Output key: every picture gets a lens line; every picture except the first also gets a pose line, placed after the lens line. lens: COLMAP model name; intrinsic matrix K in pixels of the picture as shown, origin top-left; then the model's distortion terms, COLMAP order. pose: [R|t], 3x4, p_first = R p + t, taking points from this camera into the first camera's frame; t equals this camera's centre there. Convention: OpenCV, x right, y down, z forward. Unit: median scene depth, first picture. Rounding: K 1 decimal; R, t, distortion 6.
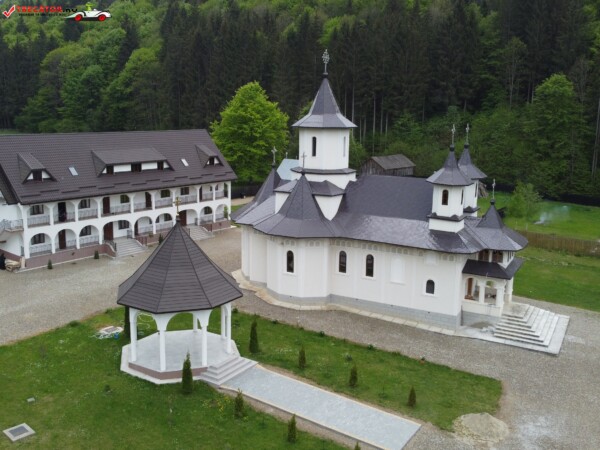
lens RADIAL K [[598.9, 0, 300.0], [0, 598.9, 225.0], [0, 0, 1]] dist [-0.001892, -0.012873]
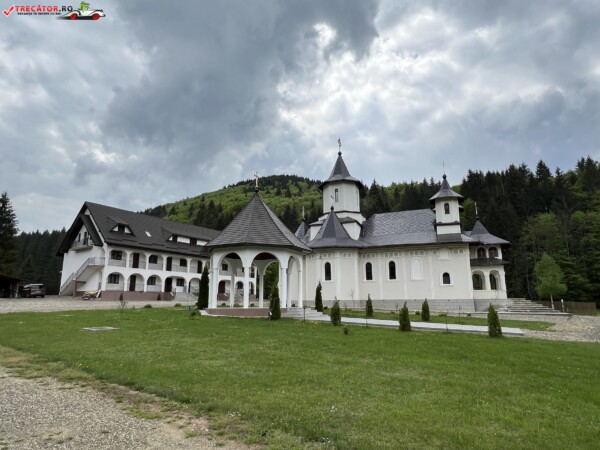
lens RADIAL K [[371.0, 0, 299.7], [0, 371.0, 227.9], [0, 0, 1]] dist [0.001098, 0.000806]
pose [[0.995967, -0.004992, 0.089578, -0.137903], [0.038694, 0.924715, -0.378689, 0.257808], [-0.080944, 0.380628, 0.921179, 0.248828]]
